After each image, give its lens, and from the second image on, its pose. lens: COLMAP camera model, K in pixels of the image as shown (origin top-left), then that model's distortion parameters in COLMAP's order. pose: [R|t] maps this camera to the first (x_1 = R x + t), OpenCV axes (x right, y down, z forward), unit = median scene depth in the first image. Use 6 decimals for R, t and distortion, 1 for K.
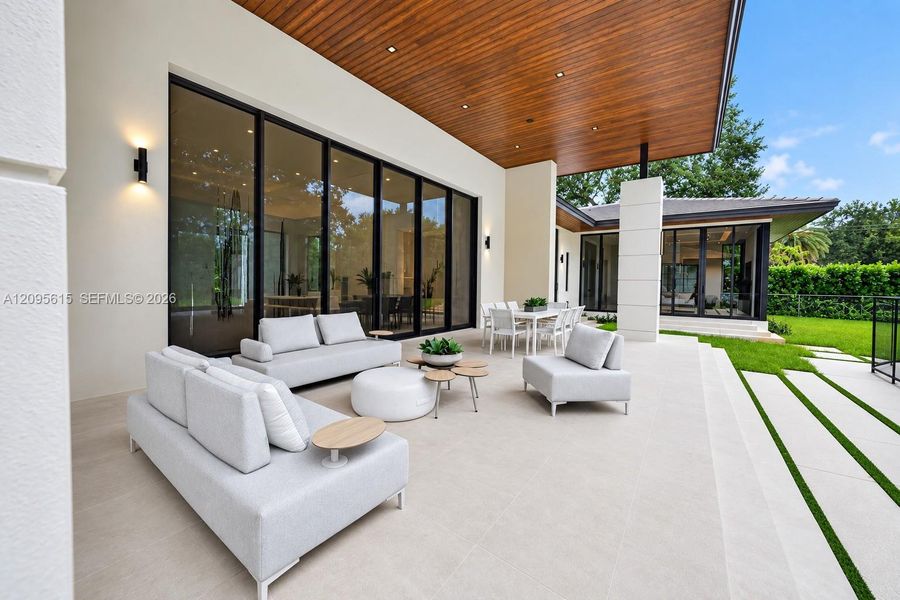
lens RADIAL K [[352.9, 0, 450.0], [0, 352.9, 300.0], [0, 0, 1]] dist [0.001495, 0.000265]
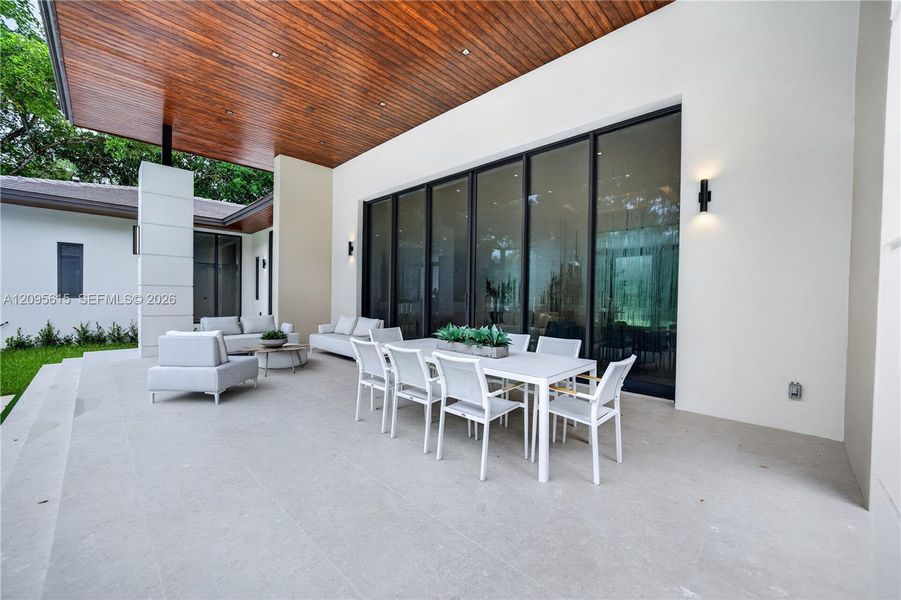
lens RADIAL K [[353.3, 0, 450.5], [0, 353.3, 300.0], [0, 0, 1]] dist [0.001495, 0.000265]
pose [[-0.166335, -0.003155, -0.986064, 0.543969], [-0.059712, 0.998192, 0.006879, -0.030738], [0.984260, 0.060024, -0.166223, 0.796202]]
